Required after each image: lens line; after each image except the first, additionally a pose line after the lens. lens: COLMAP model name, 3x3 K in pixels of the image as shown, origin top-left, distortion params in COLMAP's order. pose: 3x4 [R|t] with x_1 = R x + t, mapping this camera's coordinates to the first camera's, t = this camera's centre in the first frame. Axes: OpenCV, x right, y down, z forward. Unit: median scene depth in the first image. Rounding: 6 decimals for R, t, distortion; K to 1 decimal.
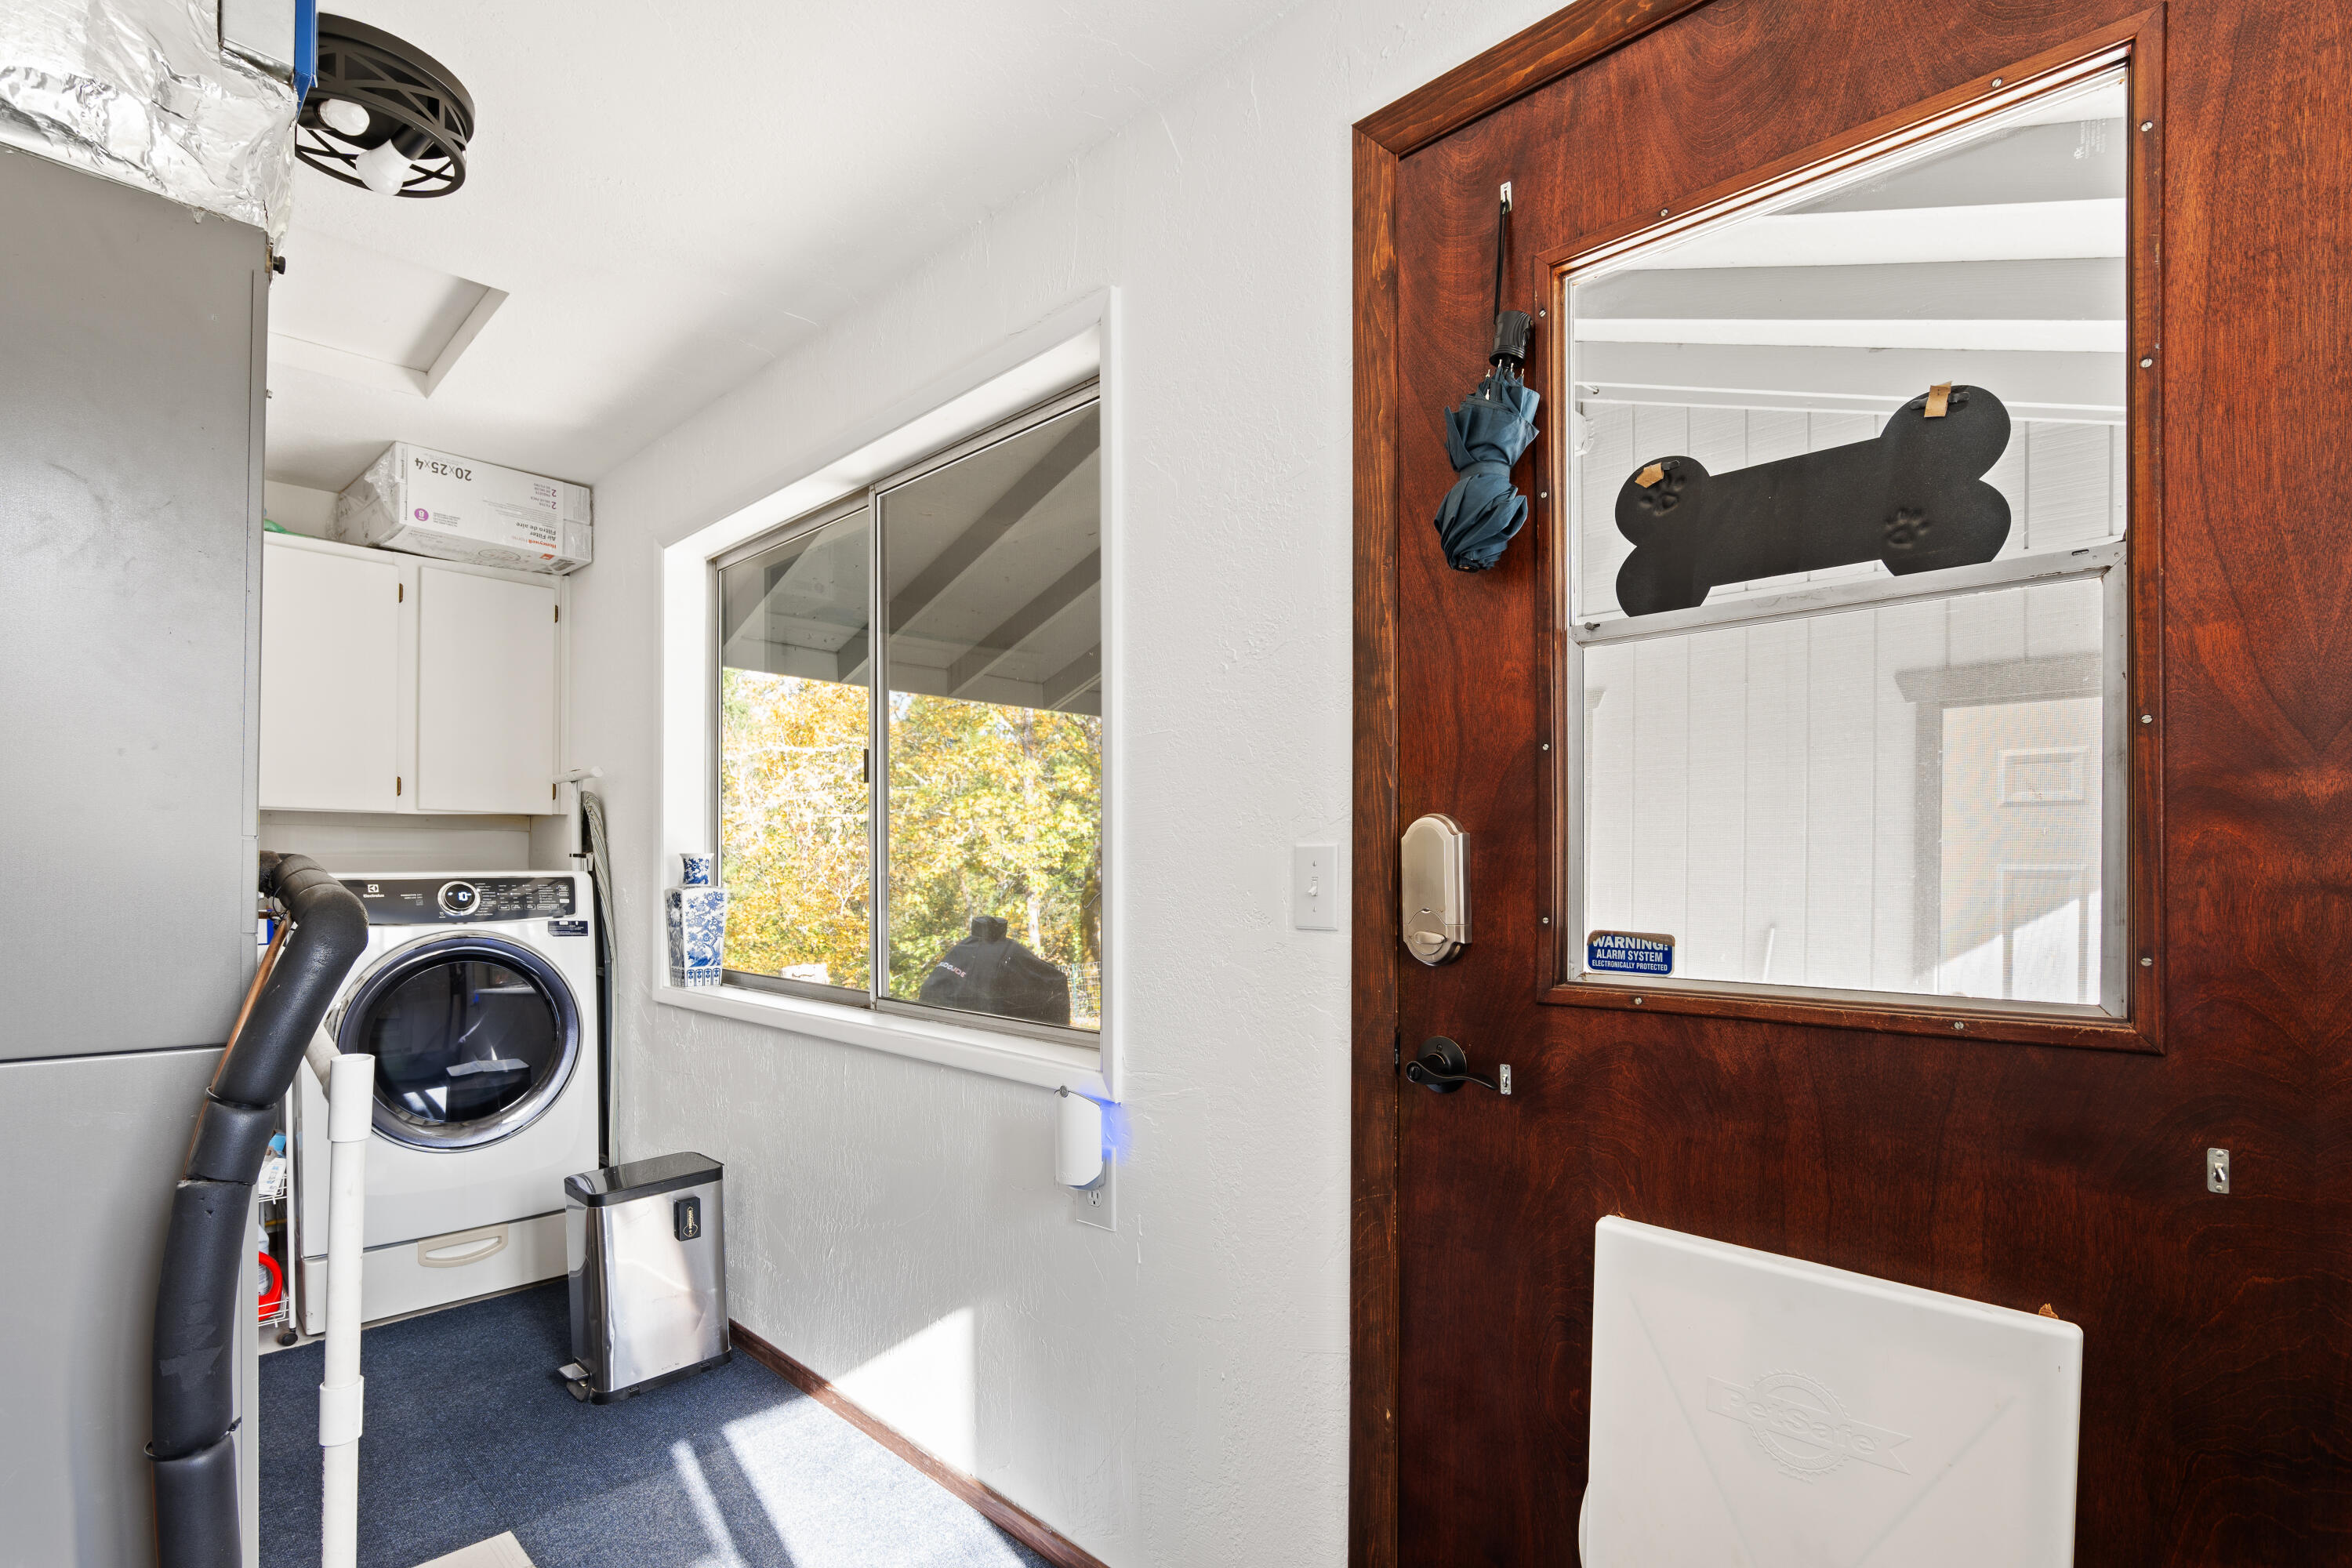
lens RADIAL K [[1110.3, 0, 1177.7], [0, 1110.3, 865.2], [0, 0, 1]] dist [-0.001984, 0.000119]
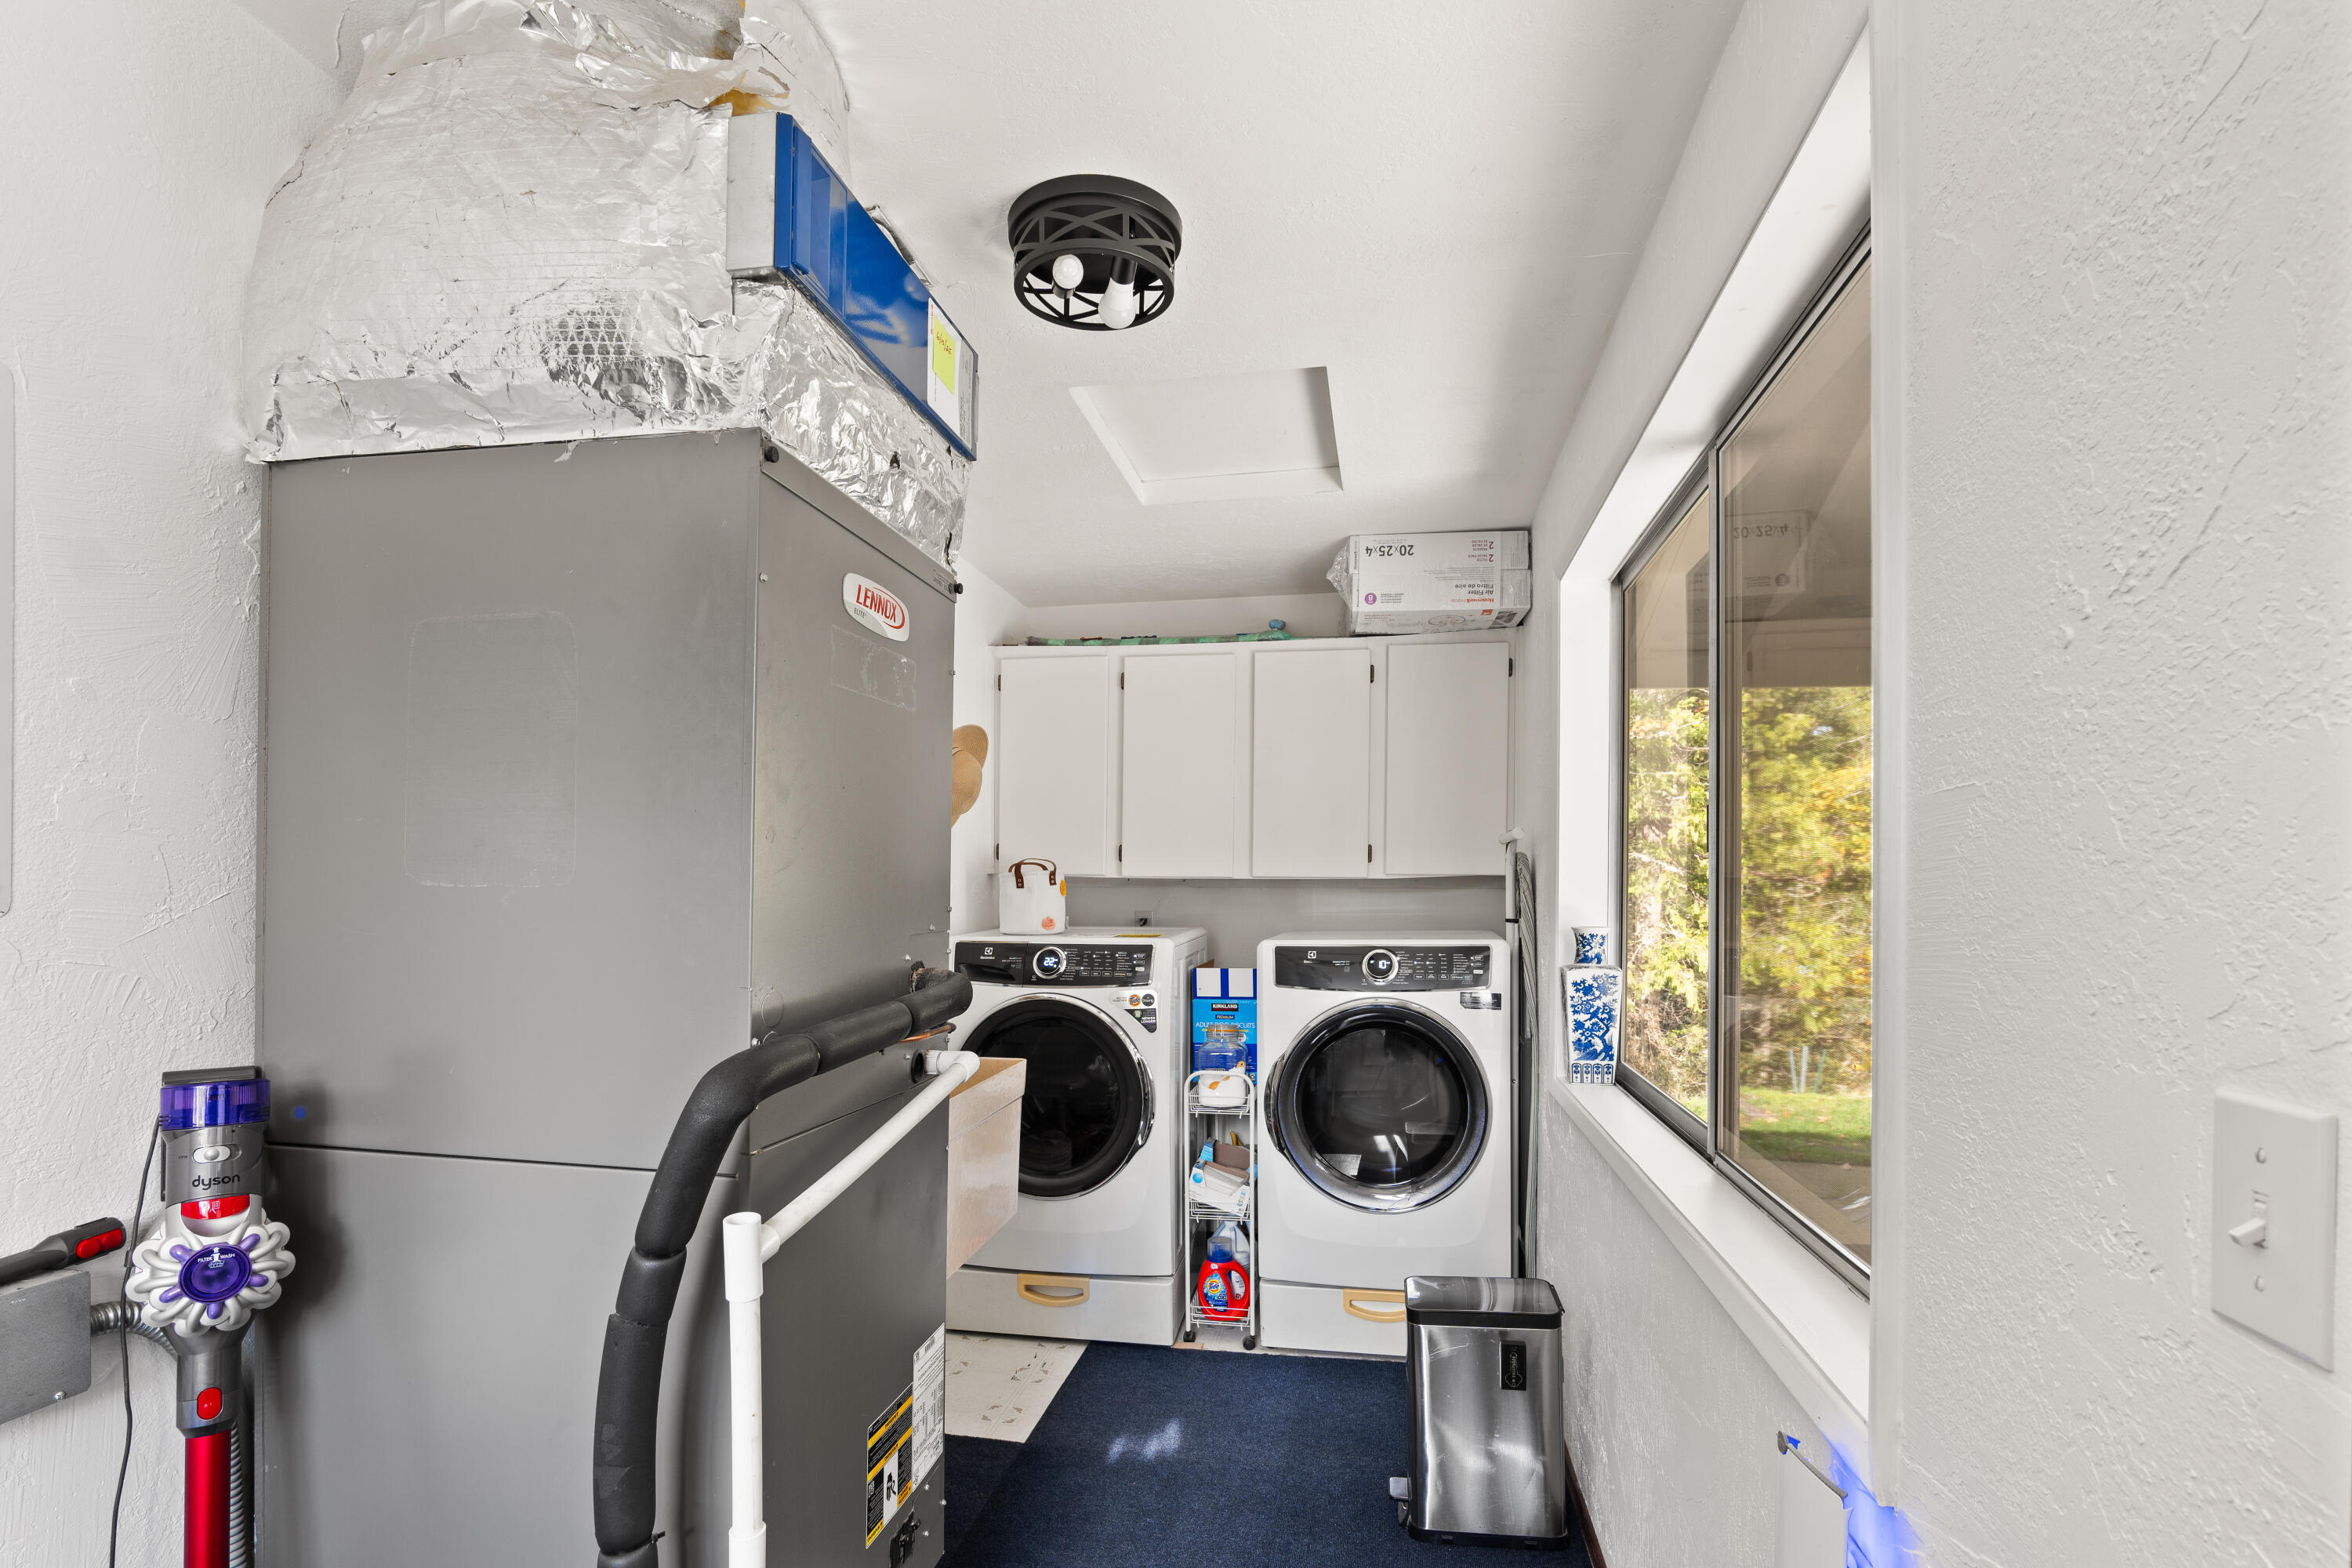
lens RADIAL K [[1132.6, 0, 1180.8], [0, 1132.6, 888.1], [0, 0, 1]] dist [-0.011578, 0.000392]
pose [[0.561169, 0.002060, -0.827698, 0.113113], [-0.001112, 0.999998, 0.001735, -0.042500], [0.827700, -0.000053, 0.561170, 0.248813]]
